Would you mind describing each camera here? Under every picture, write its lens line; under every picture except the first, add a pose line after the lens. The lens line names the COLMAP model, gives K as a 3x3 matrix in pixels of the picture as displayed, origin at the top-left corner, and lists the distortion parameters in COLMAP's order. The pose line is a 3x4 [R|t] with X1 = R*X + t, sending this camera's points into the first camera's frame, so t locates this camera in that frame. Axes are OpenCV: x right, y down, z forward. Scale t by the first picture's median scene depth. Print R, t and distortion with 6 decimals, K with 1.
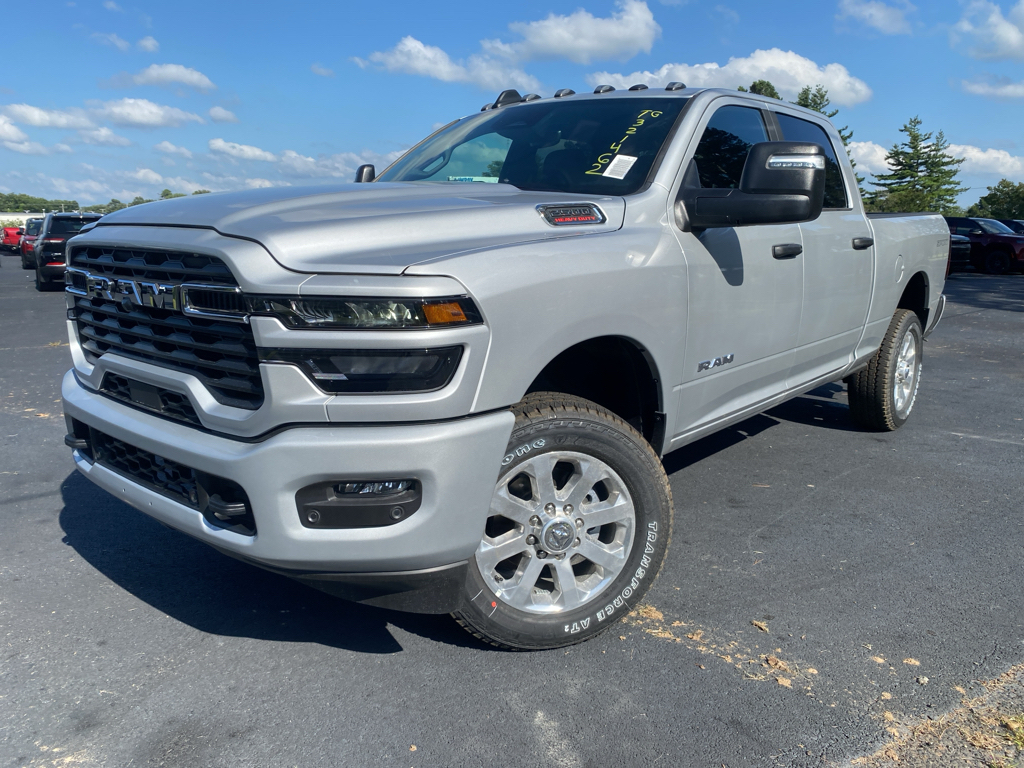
lens RADIAL K [[795.8, 0, 512.0], [0, 795.8, 384.0], [0, 0, 1]] dist [0.000272, -0.000955]
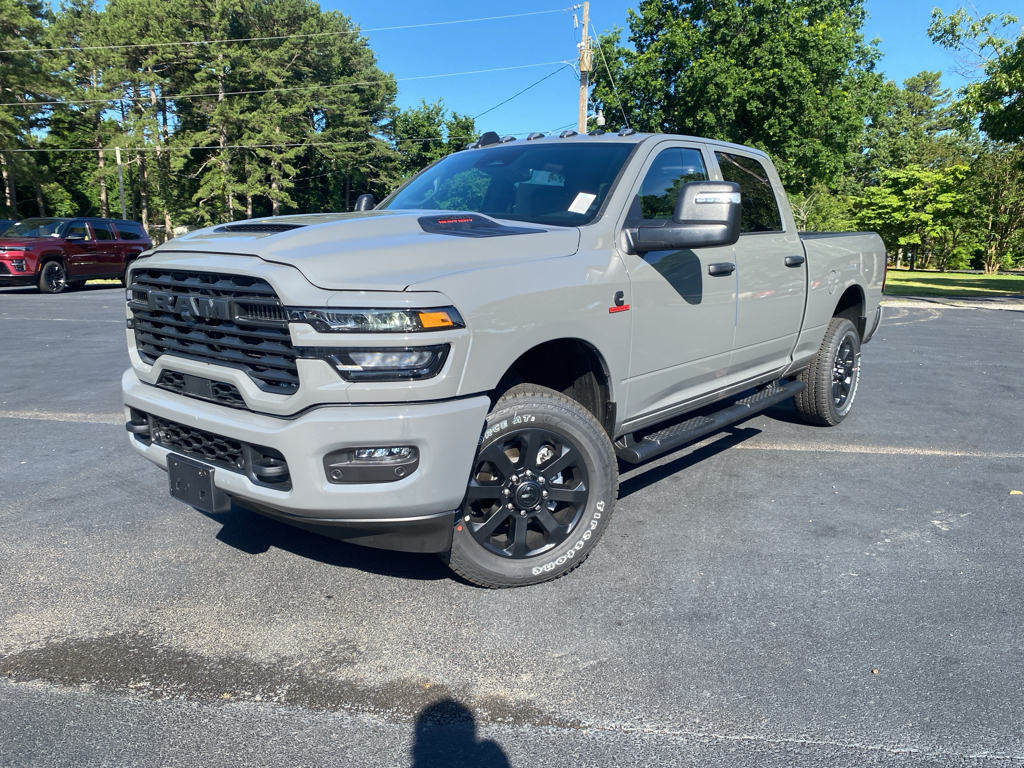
lens RADIAL K [[795.8, 0, 512.0], [0, 795.8, 384.0], [0, 0, 1]] dist [0.000272, -0.000955]
pose [[0.999874, -0.005864, 0.014753, 0.019570], [0.006092, 0.999862, -0.015447, 0.034316], [-0.014661, 0.015535, 0.999772, -0.285706]]
